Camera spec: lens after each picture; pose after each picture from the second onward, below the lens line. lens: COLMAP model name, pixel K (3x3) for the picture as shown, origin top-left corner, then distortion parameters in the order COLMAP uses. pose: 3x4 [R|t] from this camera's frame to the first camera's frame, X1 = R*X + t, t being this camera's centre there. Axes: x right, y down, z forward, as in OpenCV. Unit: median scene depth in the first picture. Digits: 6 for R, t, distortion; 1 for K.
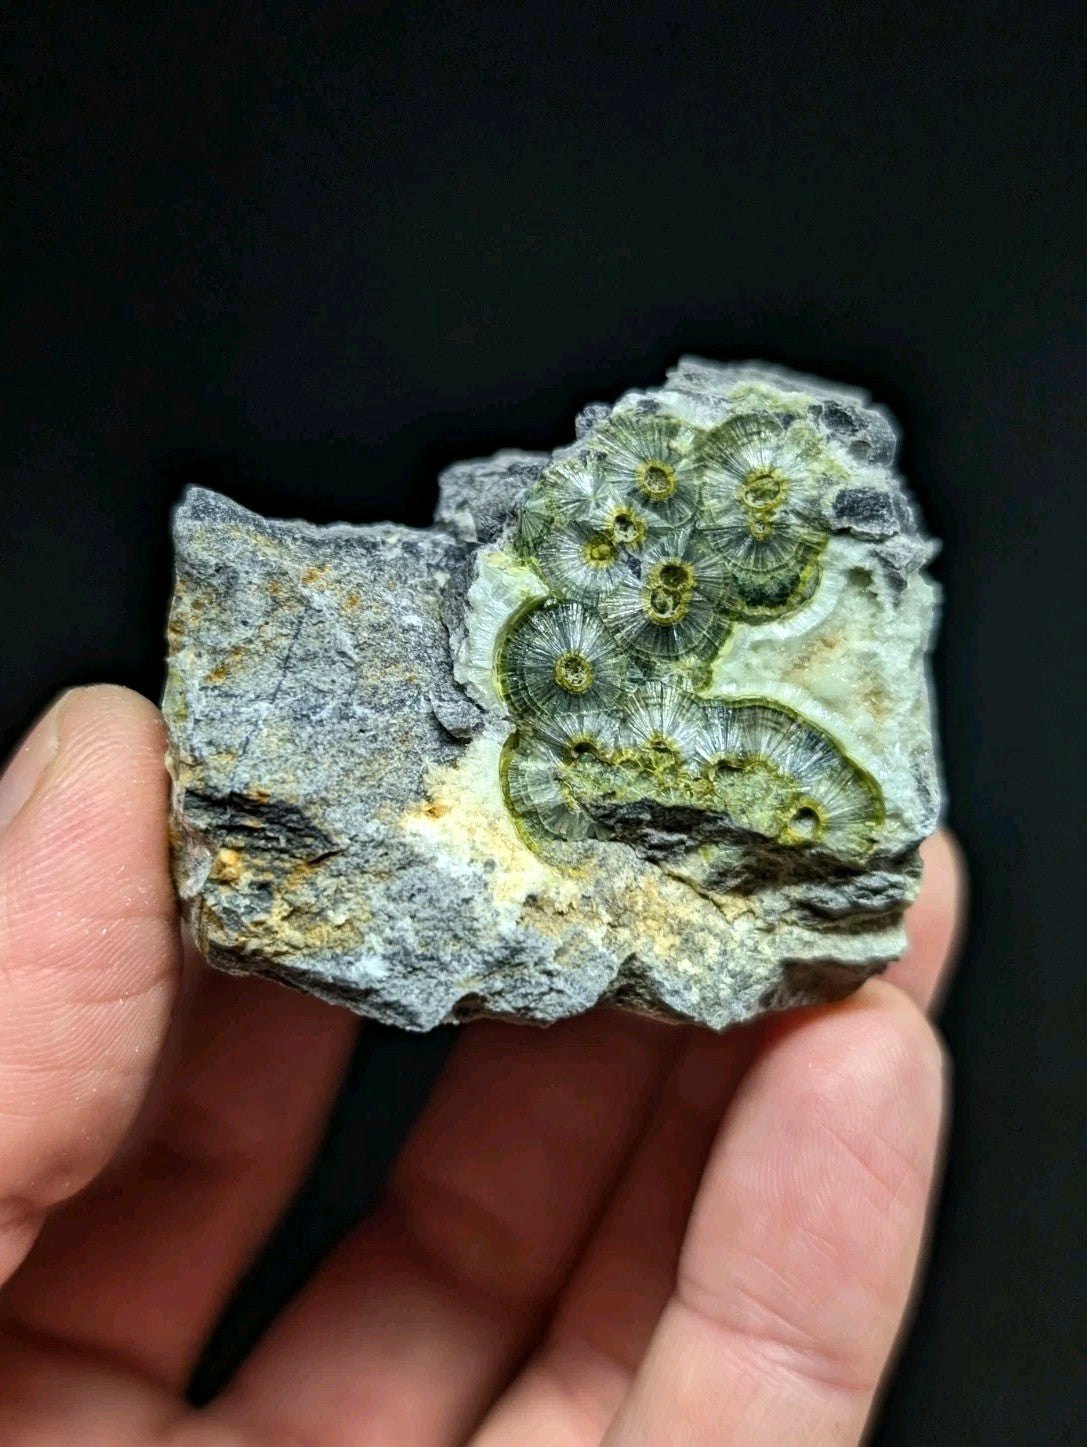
lens RADIAL K [[1755.1, 0, 523.5], [0, 1755.1, 706.9], [0, 0, 1]] dist [0.131832, 0.000000]
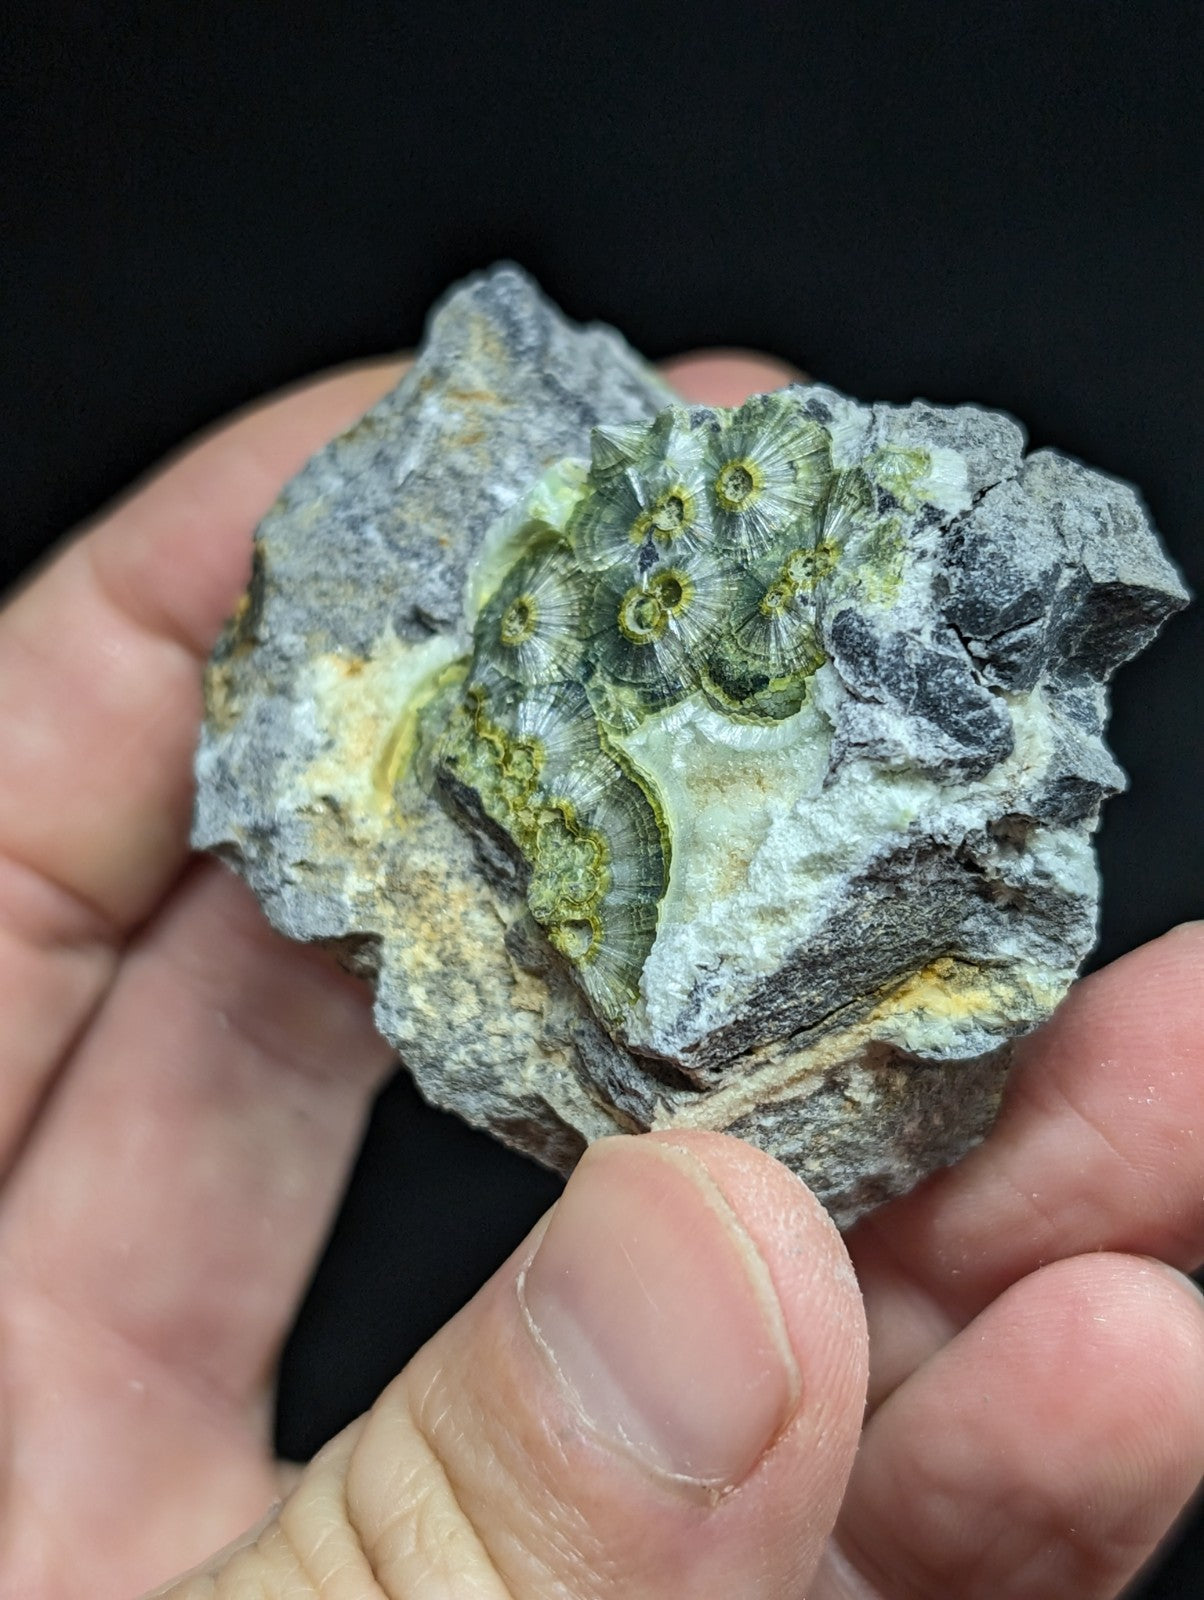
lens RADIAL K [[2959.6, 0, 599.8], [0, 2959.6, 792.6], [0, 0, 1]] dist [0.220286, 0.000000]
pose [[0.428938, 0.510541, -0.745225, 1.103222], [-0.523255, 0.812900, 0.255728, -0.324184], [0.736353, 0.280252, 0.615827, 0.188572]]
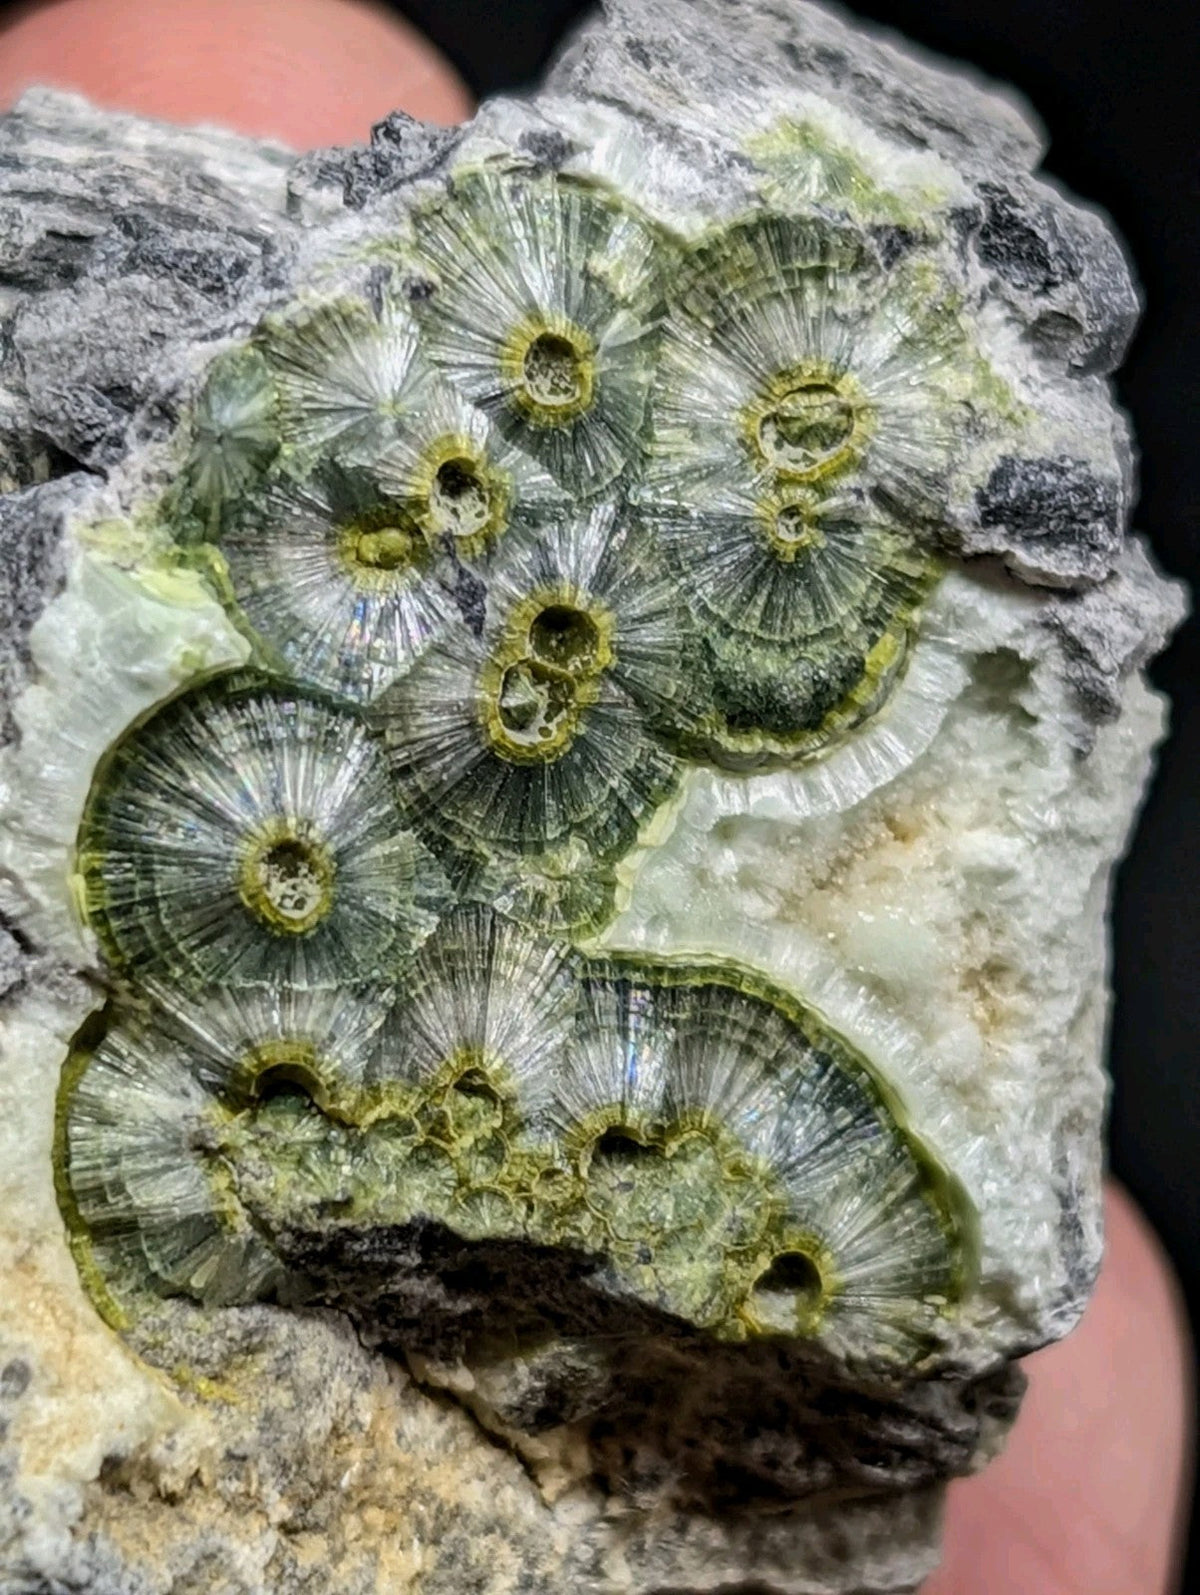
lens RADIAL K [[5427.7, 0, 599.6], [0, 5427.7, 930.6], [0, 0, 1]] dist [0.218788, 0.000000]
pose [[0.953361, 0.099560, 0.284941, -0.232976], [-0.151288, 0.974505, 0.165686, -0.207202], [-0.261181, -0.201067, 0.944117, -0.114576]]
